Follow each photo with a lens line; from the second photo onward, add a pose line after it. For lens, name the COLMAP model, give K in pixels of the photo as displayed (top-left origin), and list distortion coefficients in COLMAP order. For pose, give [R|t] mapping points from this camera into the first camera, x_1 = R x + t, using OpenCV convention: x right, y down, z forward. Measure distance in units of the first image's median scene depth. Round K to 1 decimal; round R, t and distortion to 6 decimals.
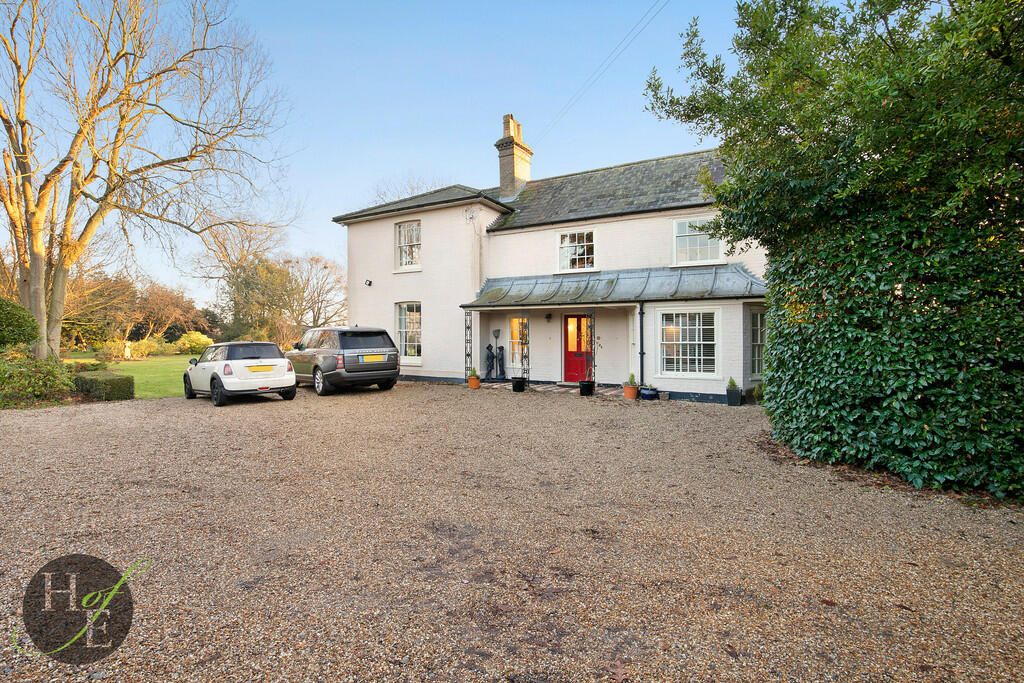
lens RADIAL K [[483.5, 0, 506.1], [0, 483.5, 345.3], [0, 0, 1]] dist [-0.002170, -0.000166]
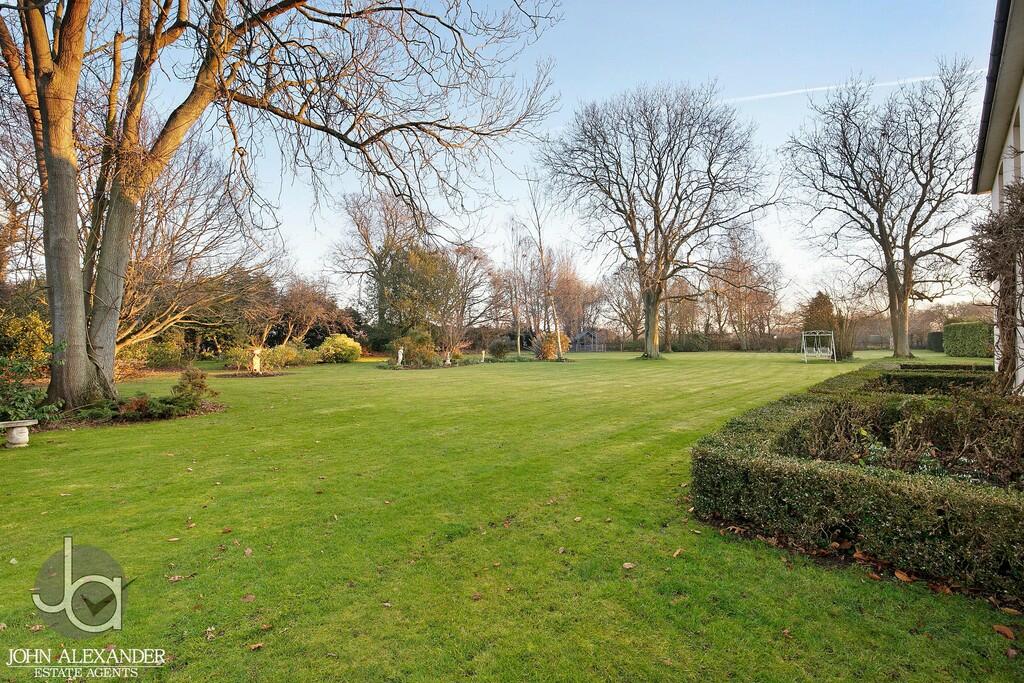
lens RADIAL K [[483.5, 0, 516.7], [0, 483.5, 341.1], [0, 0, 1]] dist [-0.002170, -0.000166]
pose [[0.978678, -0.011293, -0.205091, -0.186588], [0.008545, 0.999862, -0.014280, -0.002627], [0.205224, 0.012223, 0.978639, 0.268472]]
